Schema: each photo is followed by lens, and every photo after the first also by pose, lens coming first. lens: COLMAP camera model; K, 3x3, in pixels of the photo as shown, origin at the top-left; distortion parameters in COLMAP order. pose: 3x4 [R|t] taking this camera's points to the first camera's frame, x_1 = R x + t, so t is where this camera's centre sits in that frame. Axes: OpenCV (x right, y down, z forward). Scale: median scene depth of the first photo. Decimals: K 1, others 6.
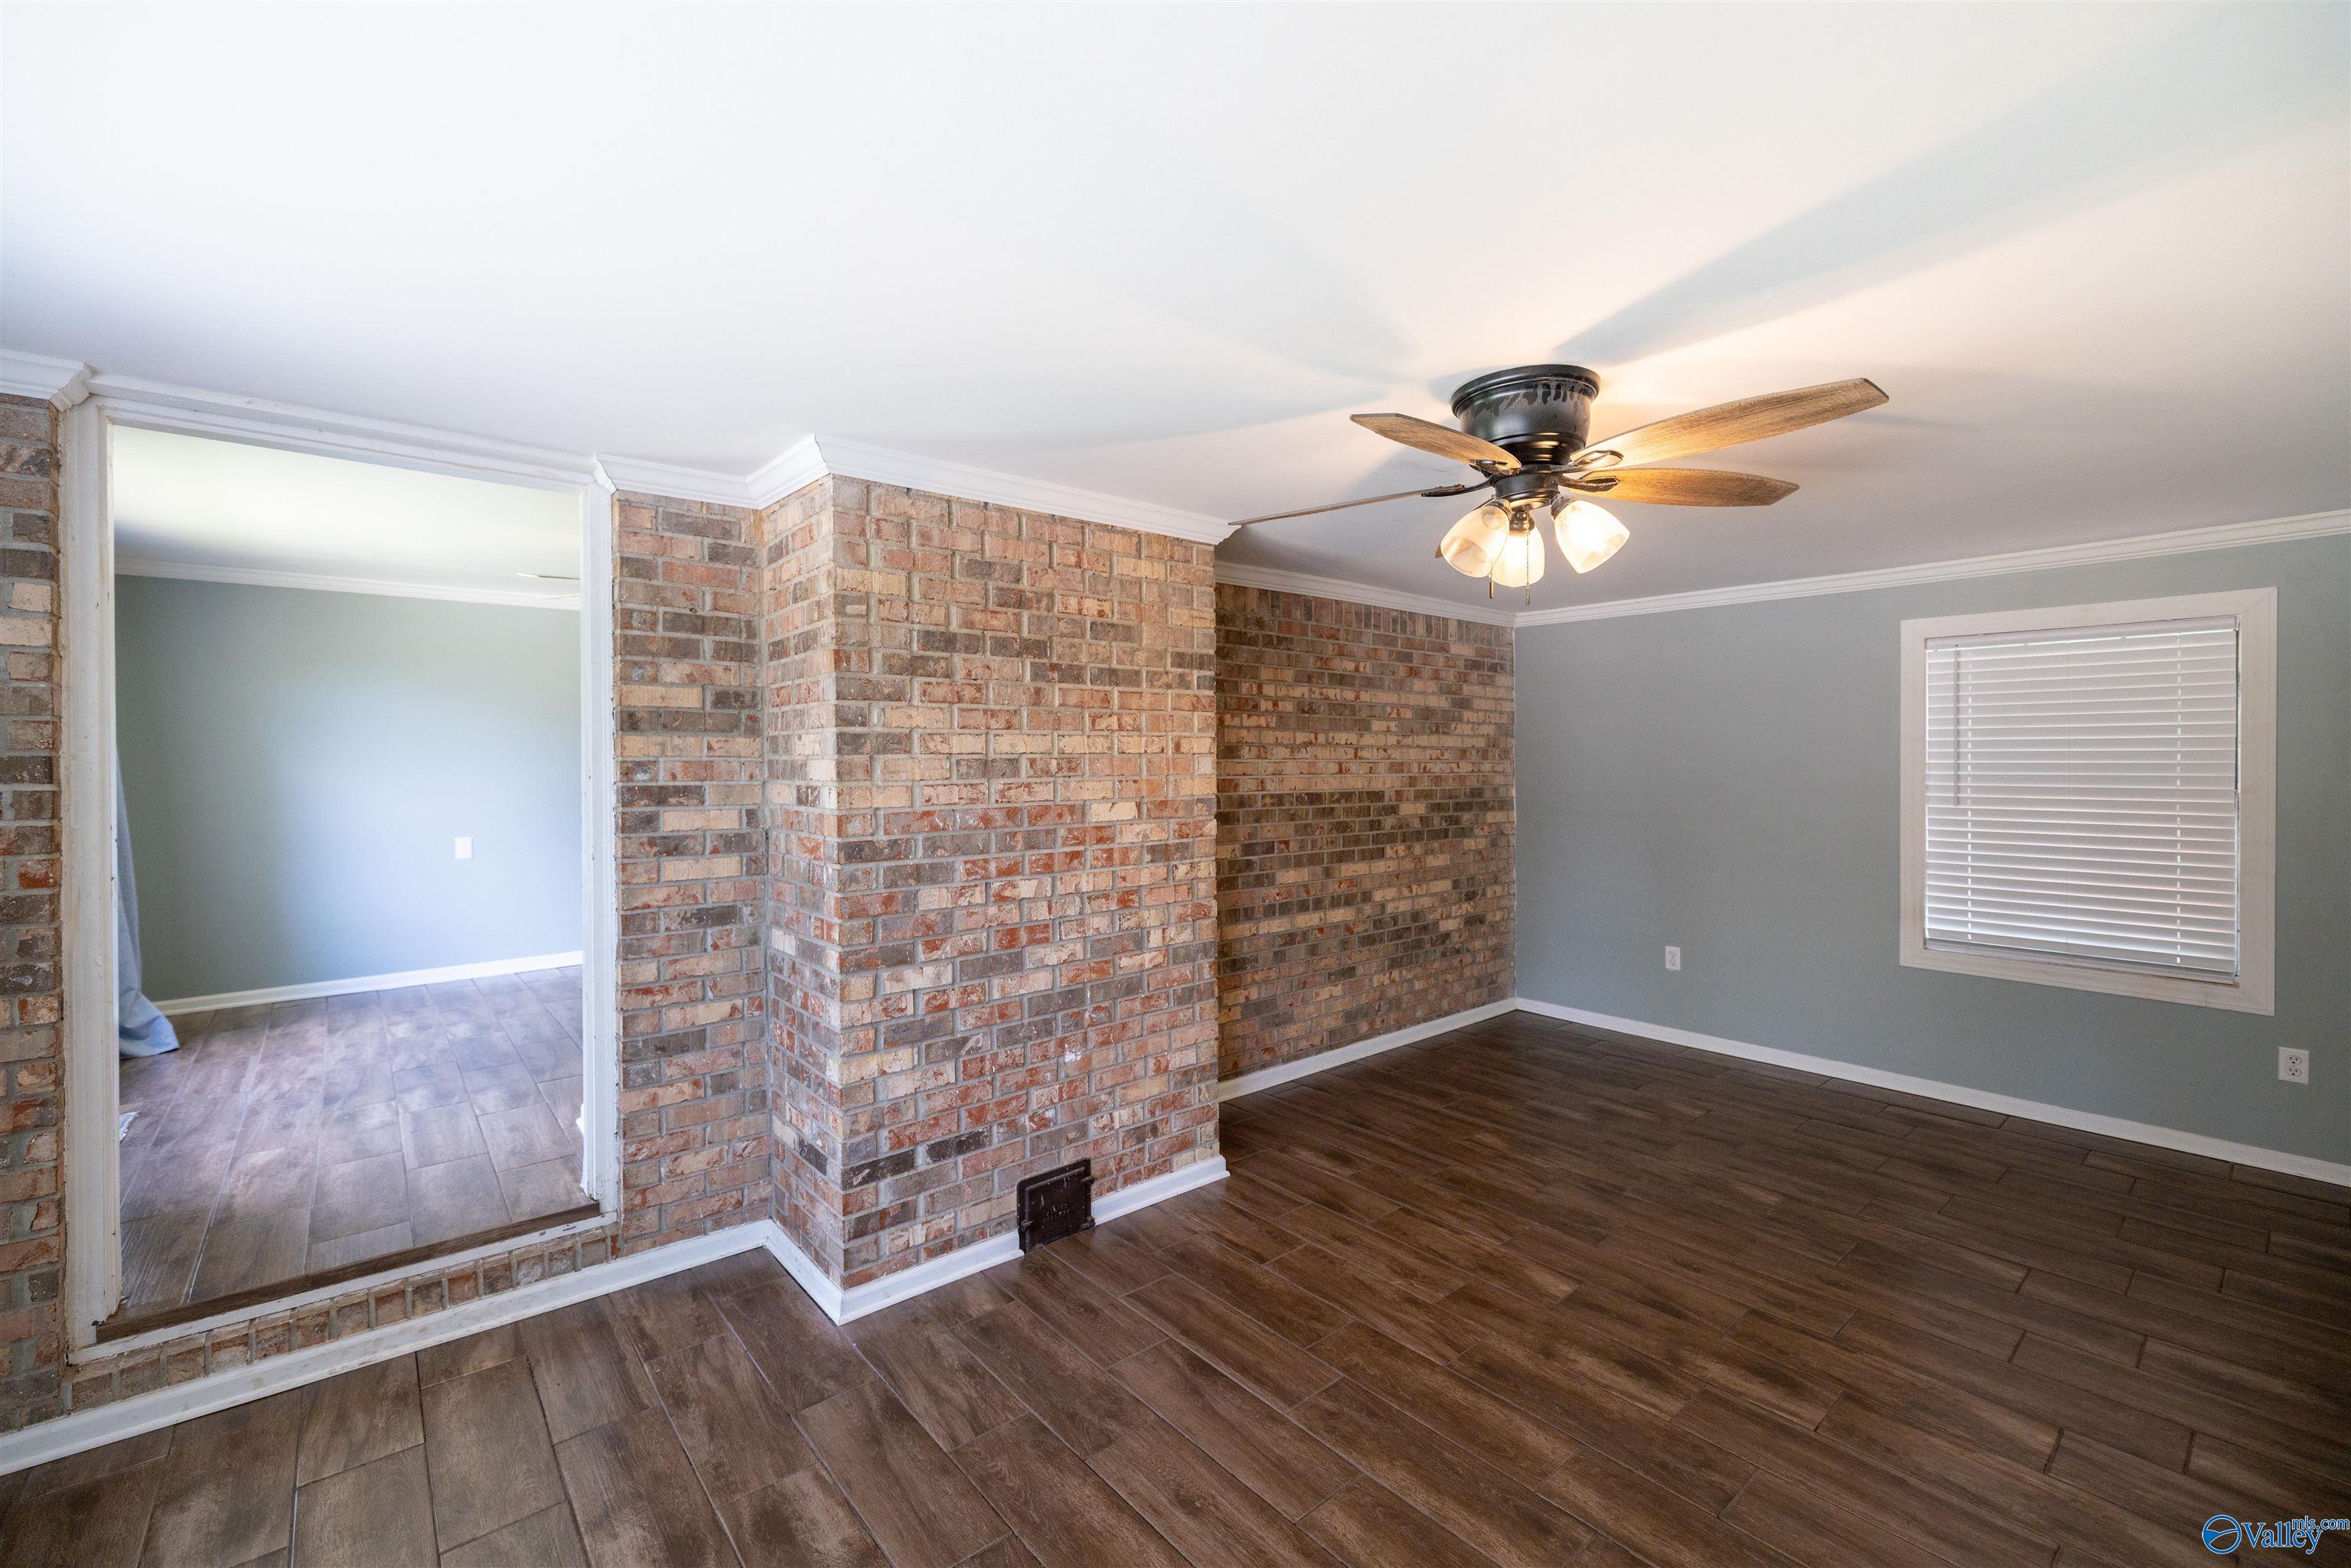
lens RADIAL K [[988.0, 0, 1171.7], [0, 988.0, 771.6], [0, 0, 1]] dist [-0.000489, 0.000780]
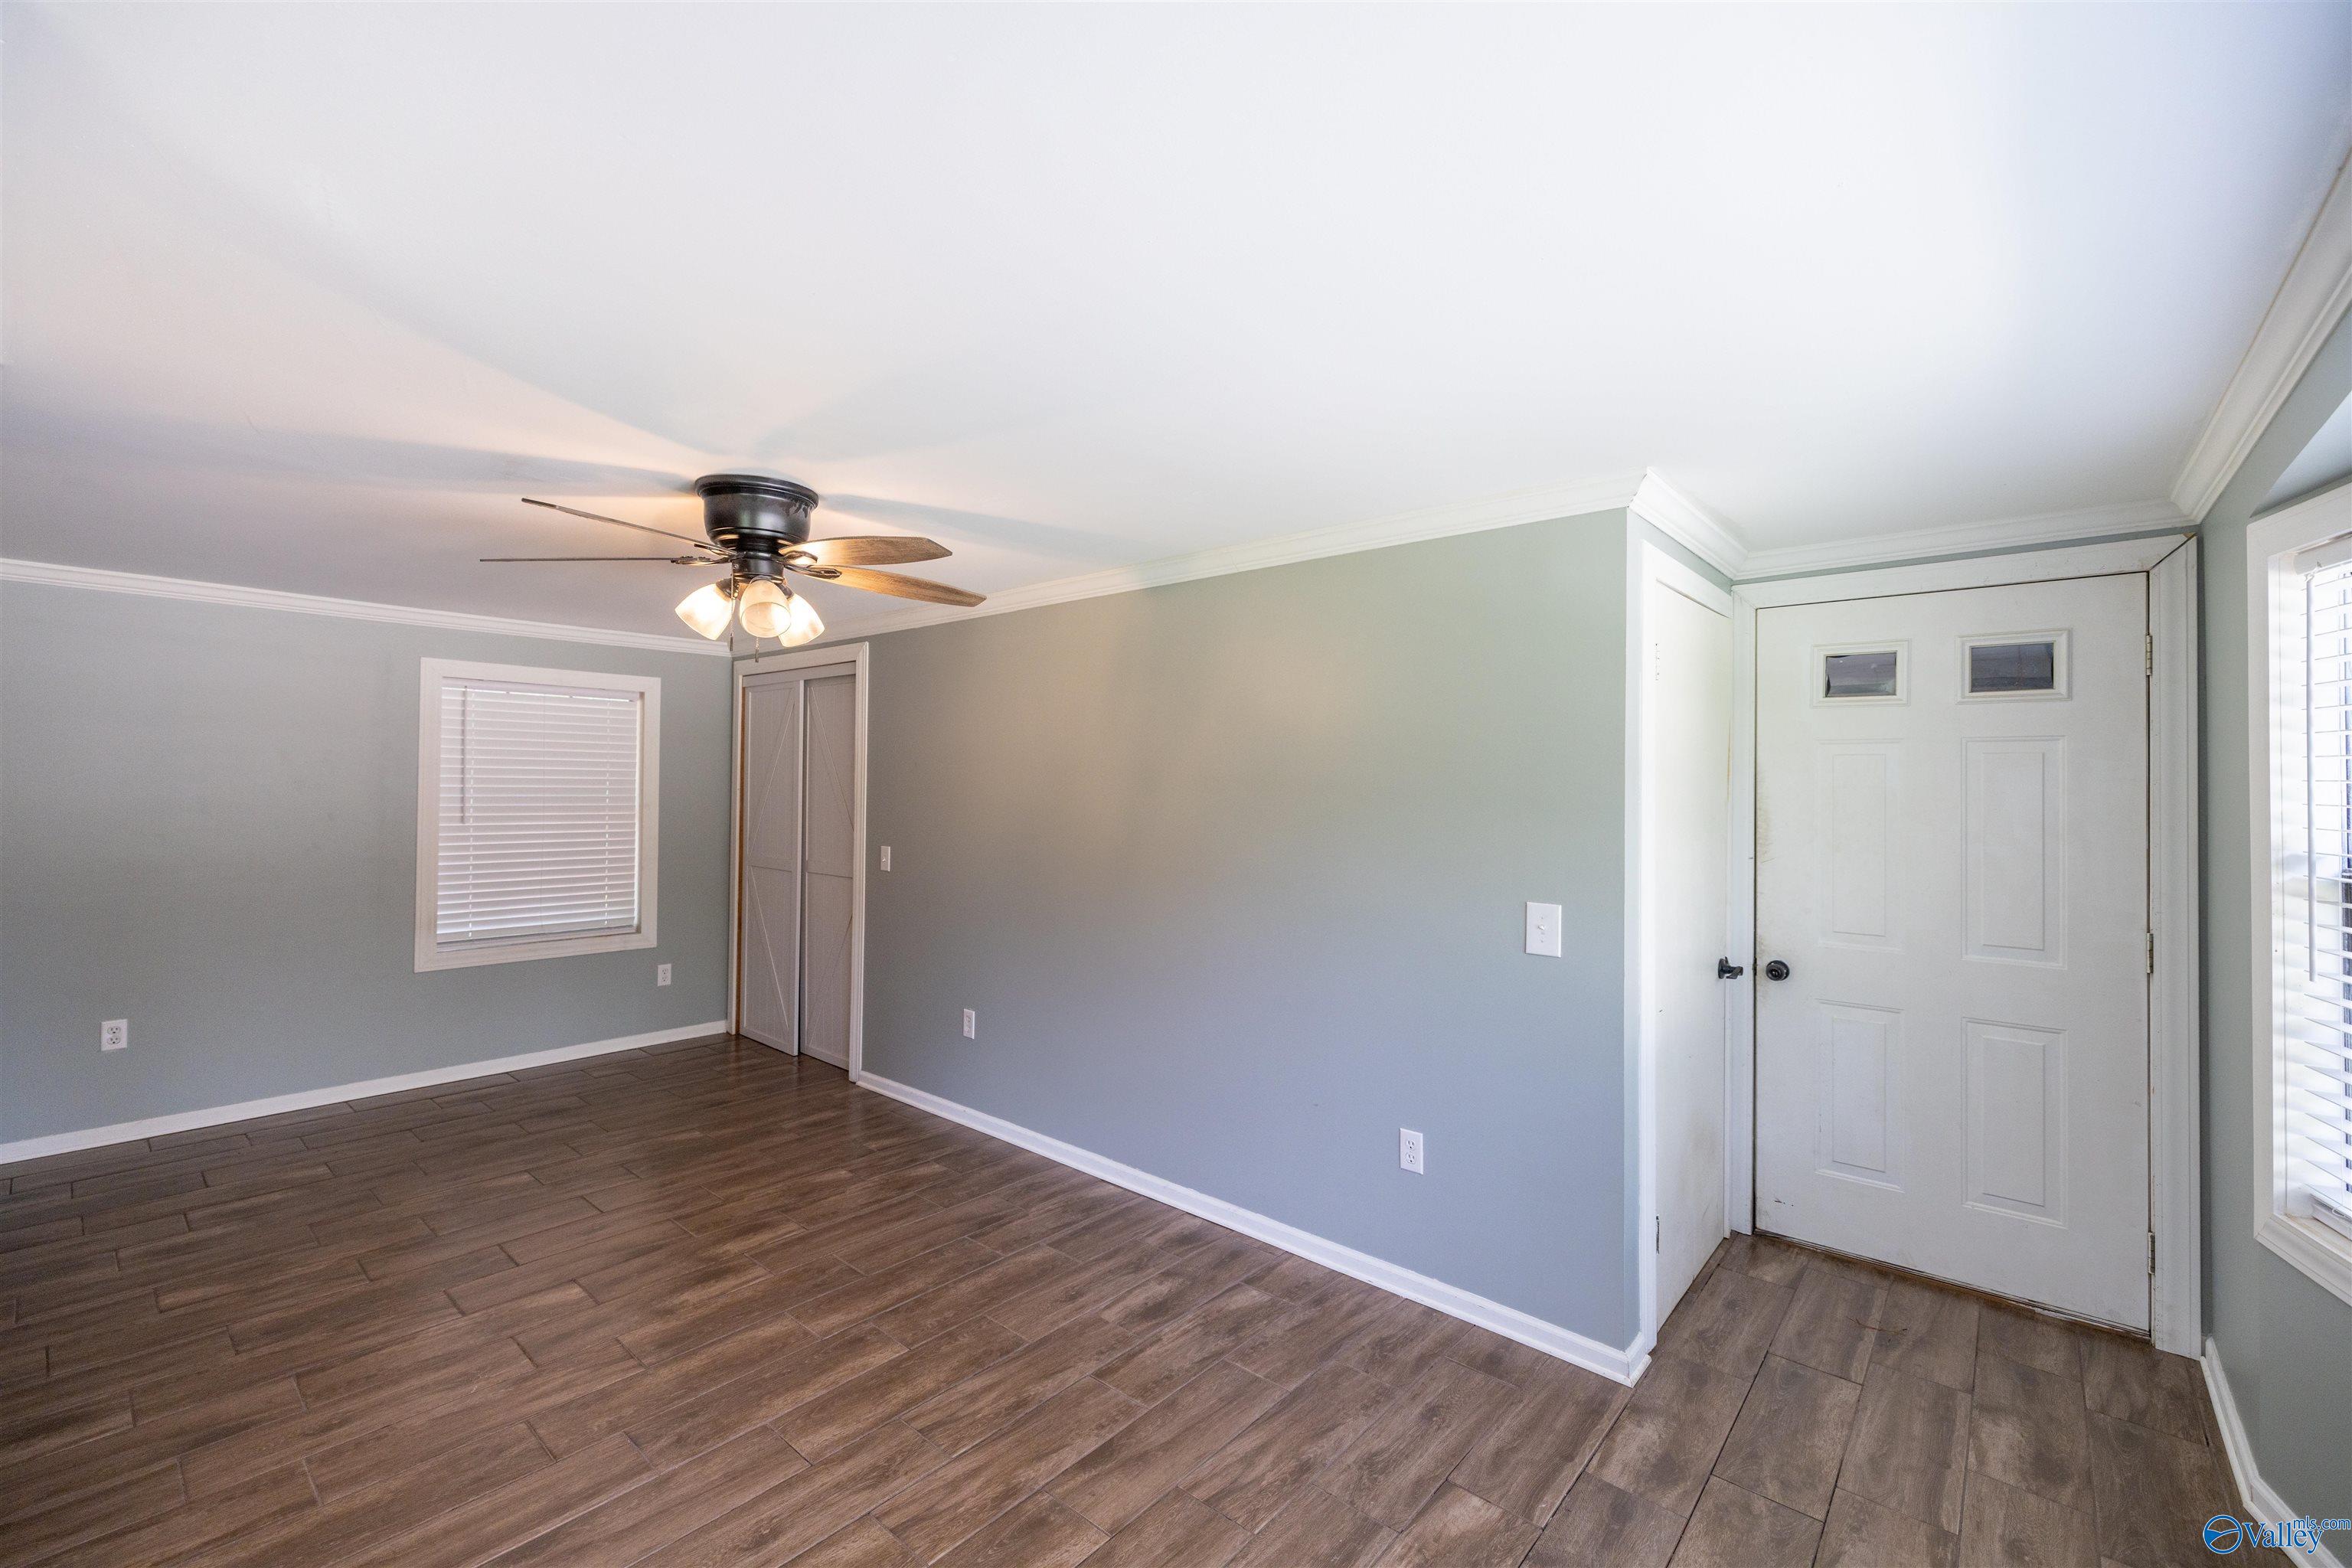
lens RADIAL K [[988.4, 0, 1185.5], [0, 988.4, 780.0], [0, 0, 1]] dist [-0.000489, 0.000780]
pose [[-0.169649, 0.006388, 0.985484, -0.734564], [0.003154, 0.999977, -0.005939, -0.010923], [-0.985500, 0.002101, -0.169665, 0.527789]]
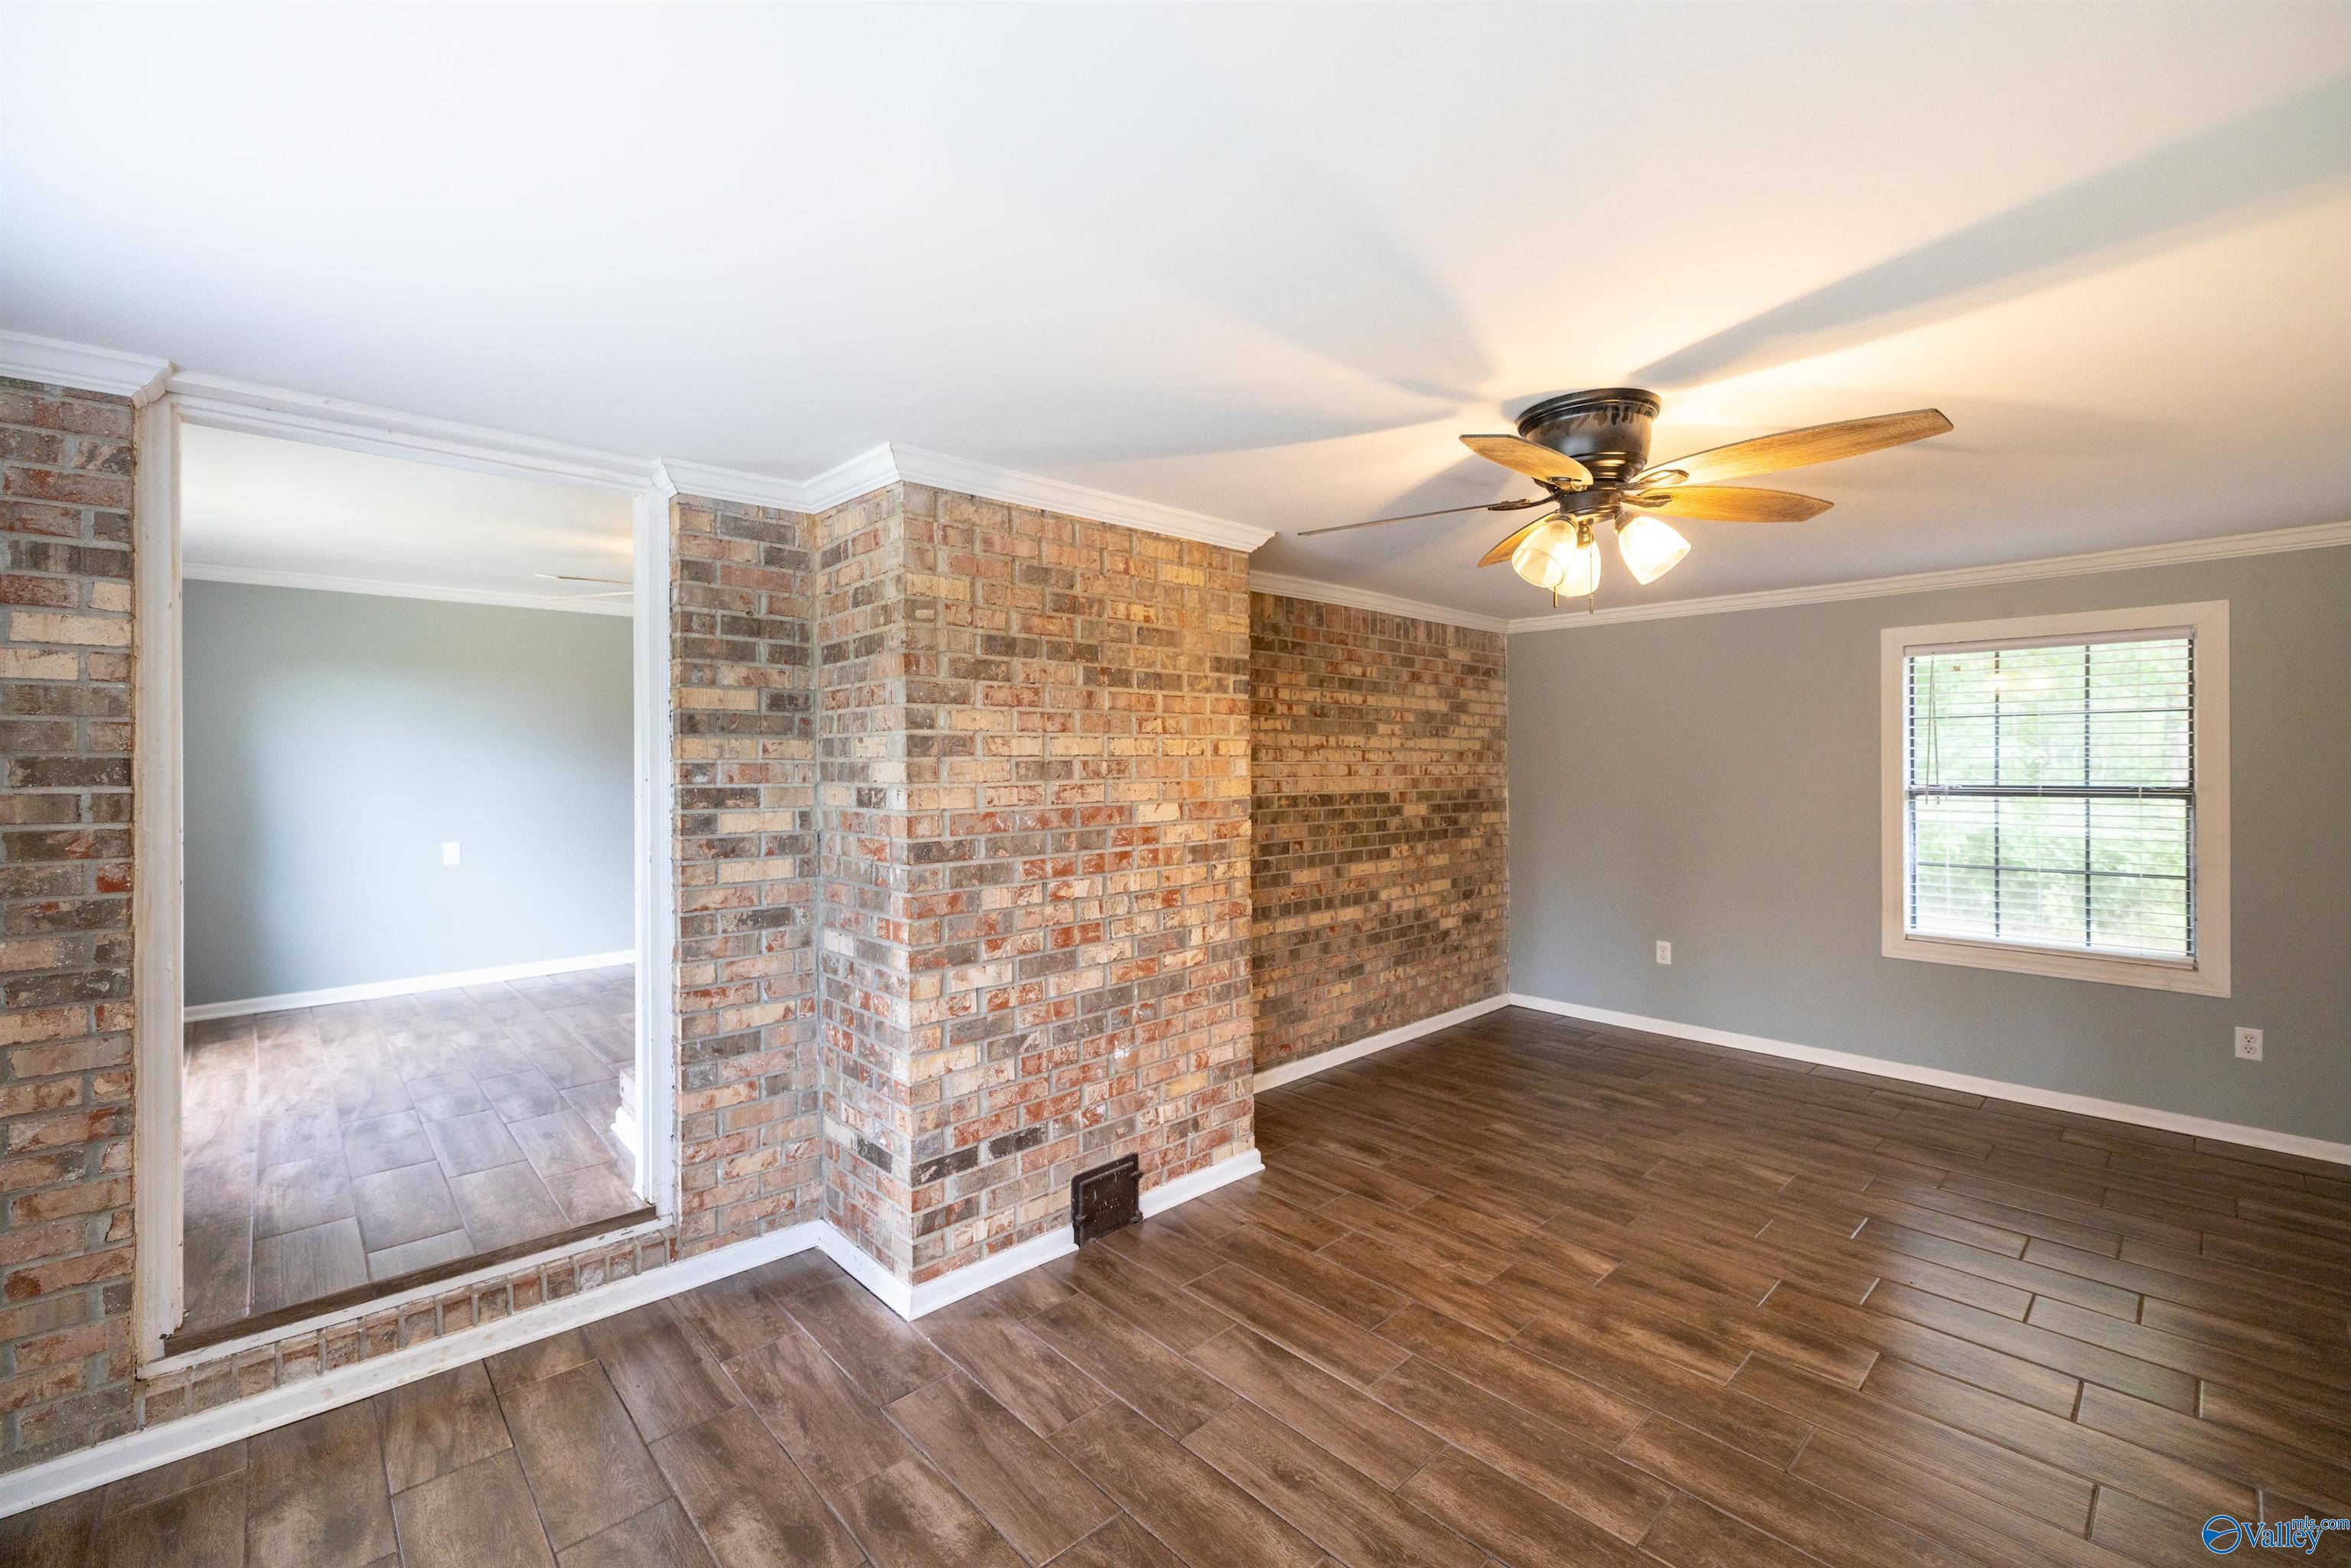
lens RADIAL K [[988.0, 0, 1170.7], [0, 988.0, 768.0], [0, 0, 1]] dist [-0.000489, 0.000780]
pose [[0.998817, -0.001448, 0.048601, -0.109397], [0.001824, 0.999969, -0.007689, 0.002787], [-0.048588, 0.007768, 0.998789, -0.025039]]
